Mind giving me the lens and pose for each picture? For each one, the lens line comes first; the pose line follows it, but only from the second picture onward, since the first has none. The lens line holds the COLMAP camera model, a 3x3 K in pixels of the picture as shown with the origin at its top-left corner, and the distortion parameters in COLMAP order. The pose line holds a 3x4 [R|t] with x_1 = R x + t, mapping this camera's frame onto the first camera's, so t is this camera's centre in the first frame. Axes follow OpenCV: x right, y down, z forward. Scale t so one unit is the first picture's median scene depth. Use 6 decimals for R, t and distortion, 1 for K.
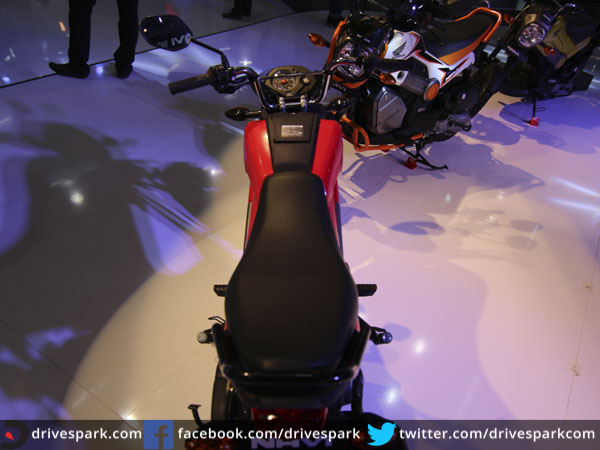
lens RADIAL K [[479.1, 0, 300.0], [0, 479.1, 225.0], [0, 0, 1]] dist [-0.008324, -0.006850]
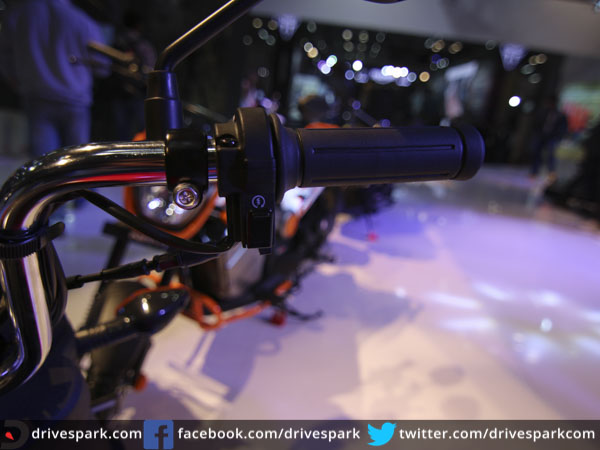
lens RADIAL K [[381.3, 0, 300.0], [0, 381.3, 225.0], [0, 0, 1]] dist [0.000628, 0.000062]
pose [[0.907230, -0.138563, 0.397158, 0.053565], [0.237975, 0.947630, -0.212992, -0.147997], [-0.346846, 0.287747, 0.892692, 0.463749]]
